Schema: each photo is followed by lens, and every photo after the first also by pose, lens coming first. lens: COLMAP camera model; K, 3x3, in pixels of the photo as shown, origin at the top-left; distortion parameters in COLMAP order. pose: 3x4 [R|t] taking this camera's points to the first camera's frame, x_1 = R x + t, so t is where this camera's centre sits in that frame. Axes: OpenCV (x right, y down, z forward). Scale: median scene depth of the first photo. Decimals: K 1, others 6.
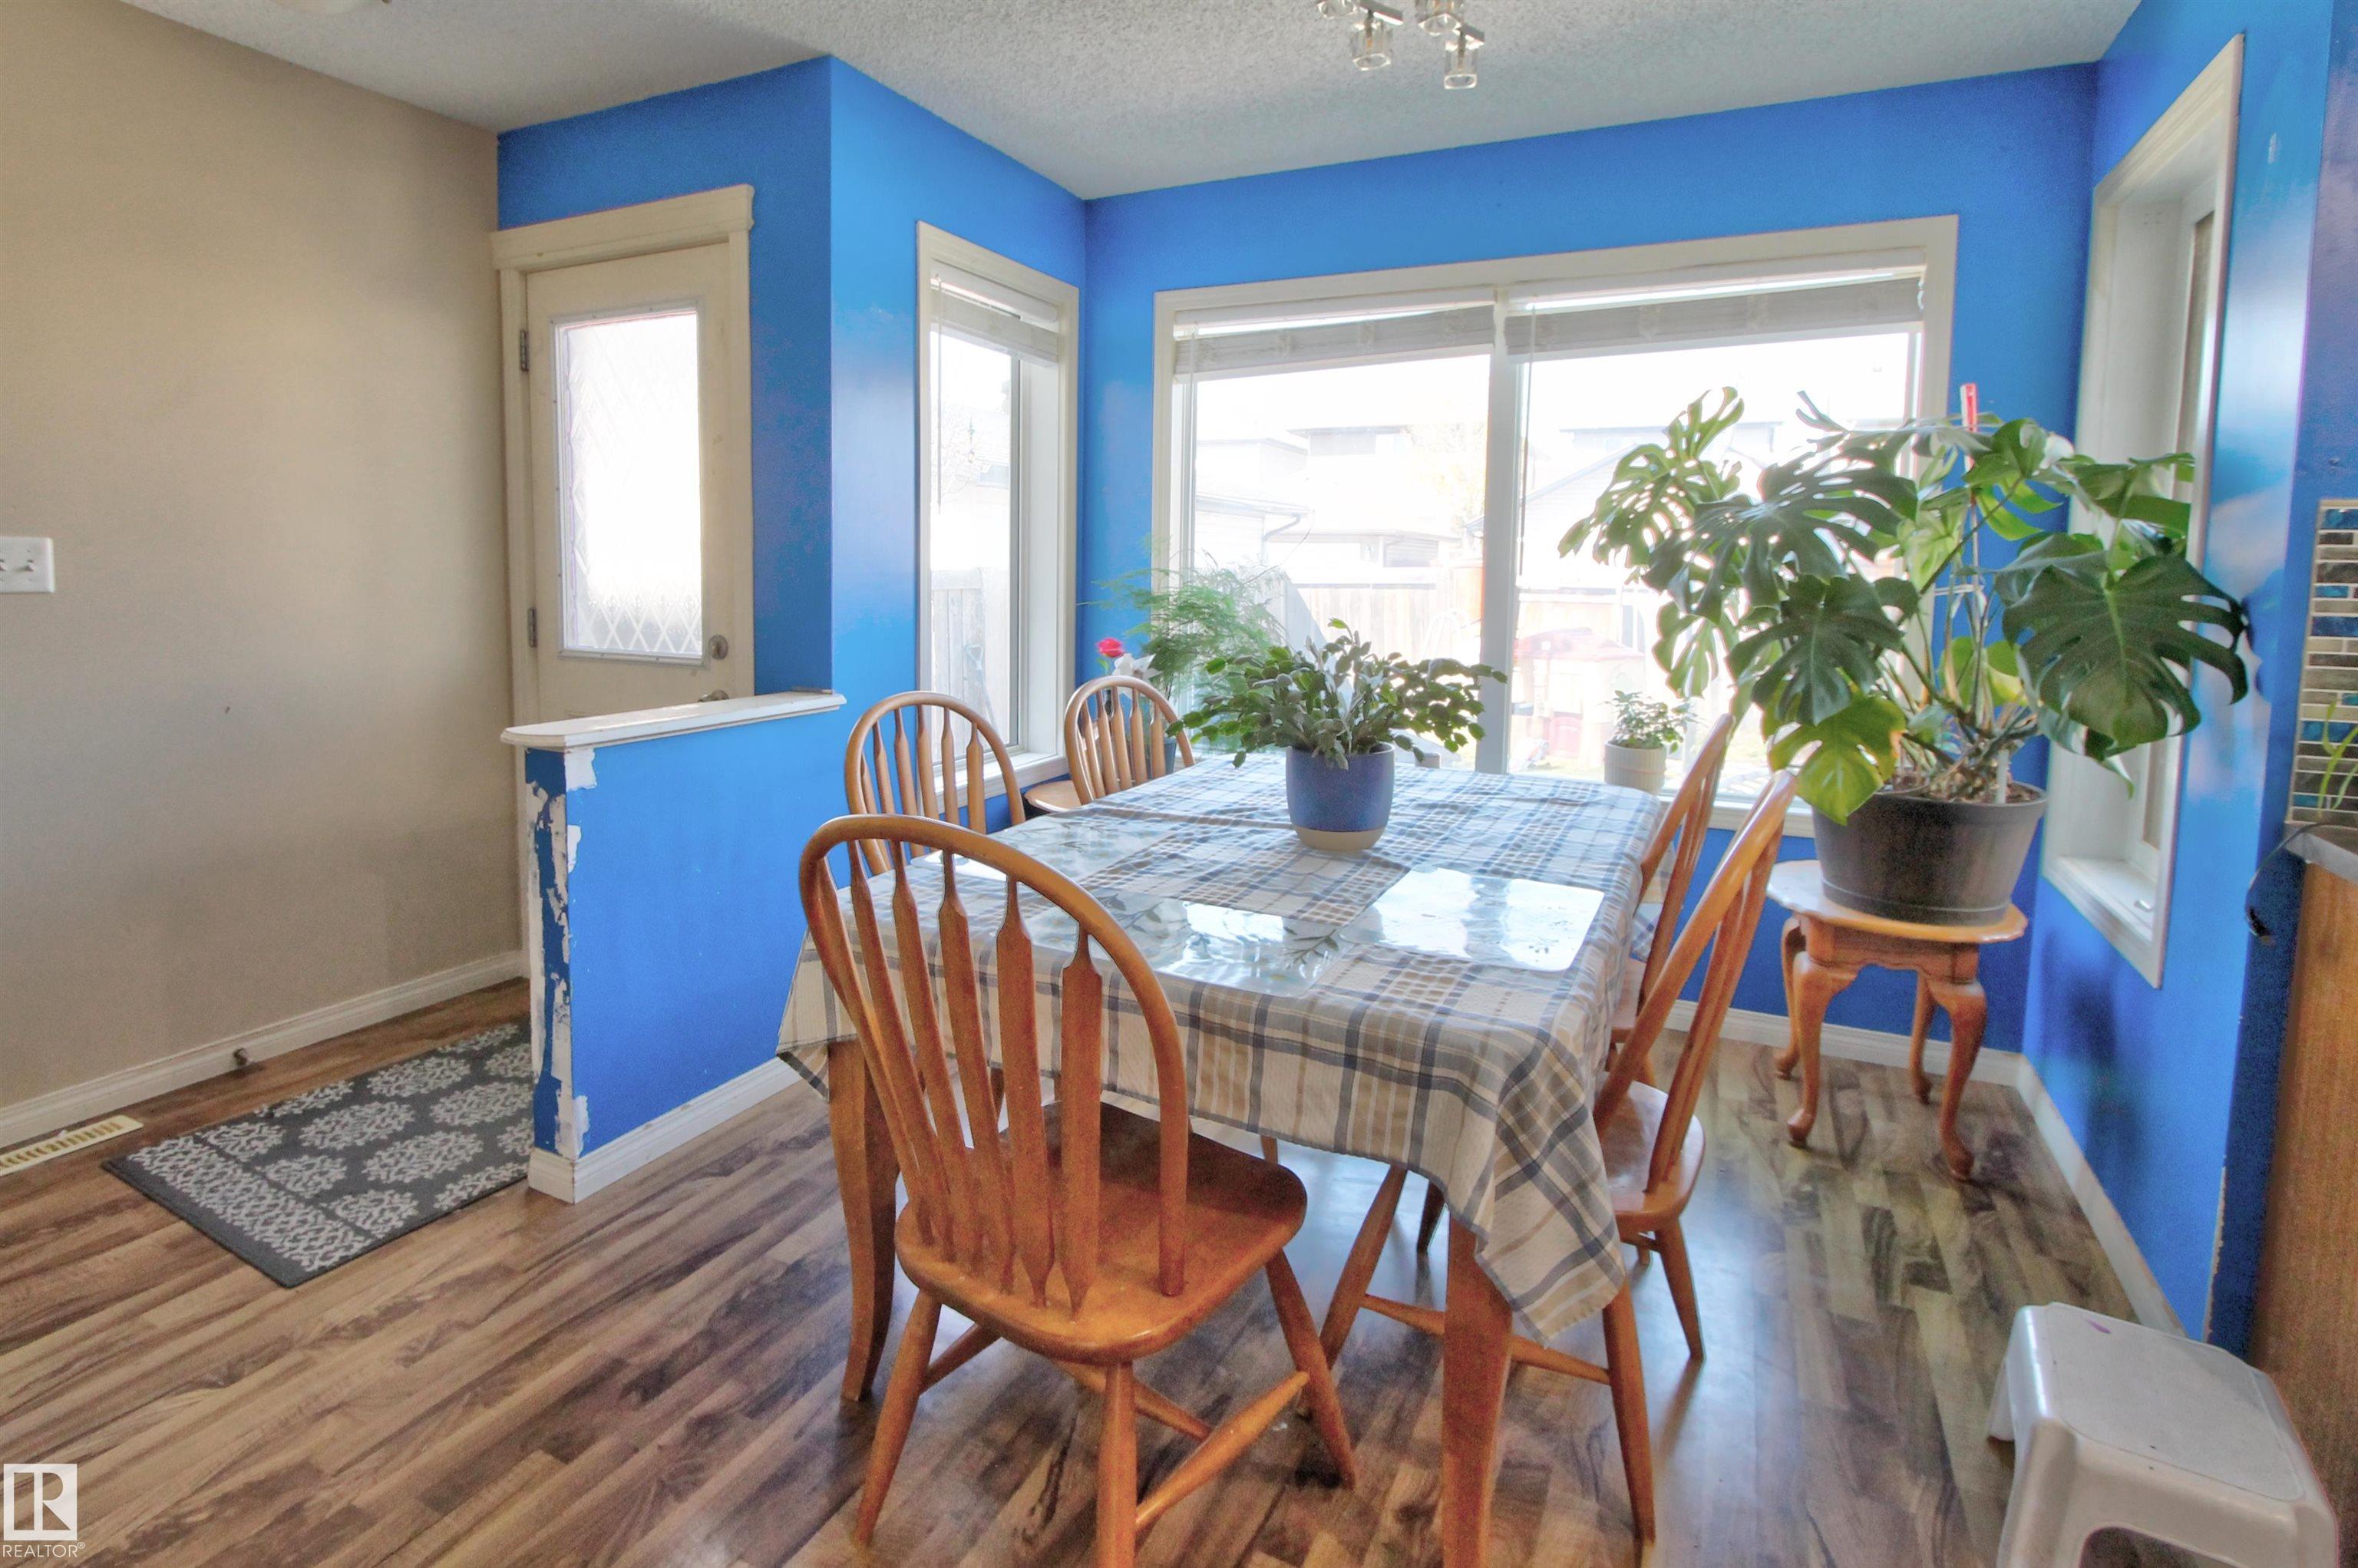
lens RADIAL K [[1132.4, 0, 1252.8], [0, 1132.4, 671.6], [0, 0, 1]] dist [-0.020382, 0.003003]
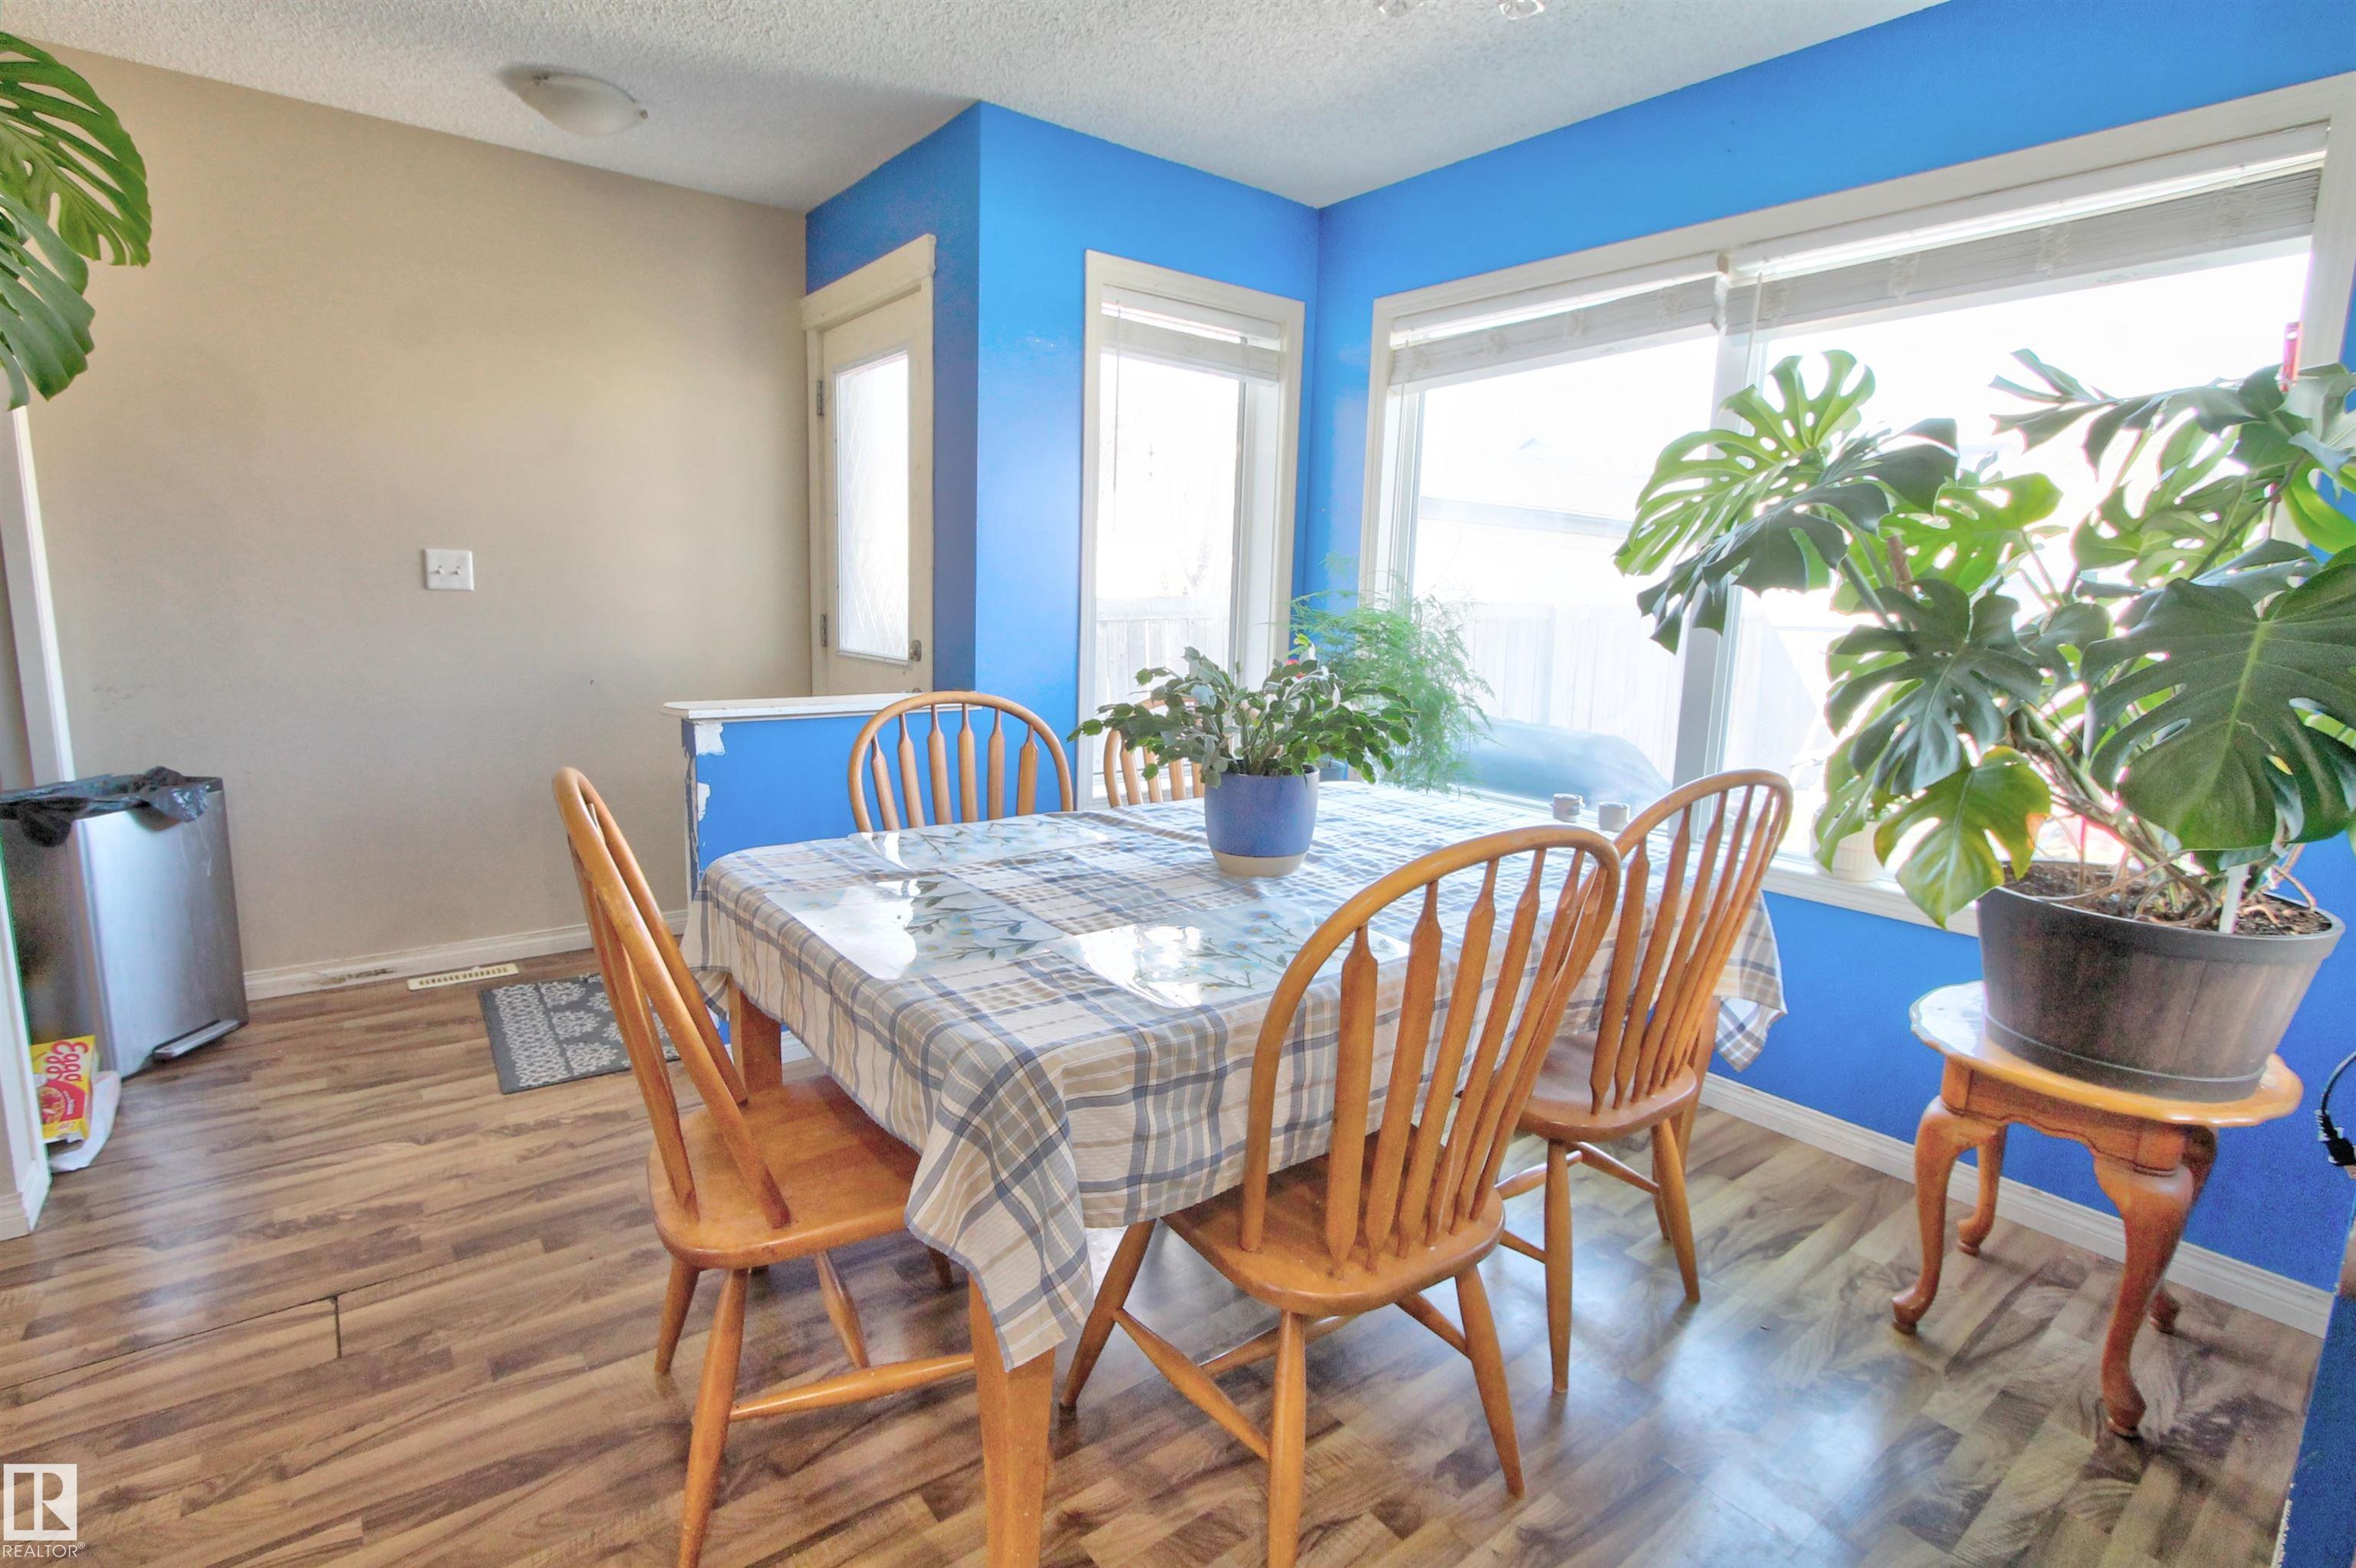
lens RADIAL K [[1131.3, 0, 1241.2], [0, 1131.3, 785.4], [0, 0, 1]] dist [-0.020382, 0.003003]
pose [[0.900816, 0.086053, -0.425588, 0.349914], [-0.057175, 0.995138, 0.080197, 0.004317], [0.430420, -0.047910, 0.901357, 0.102737]]
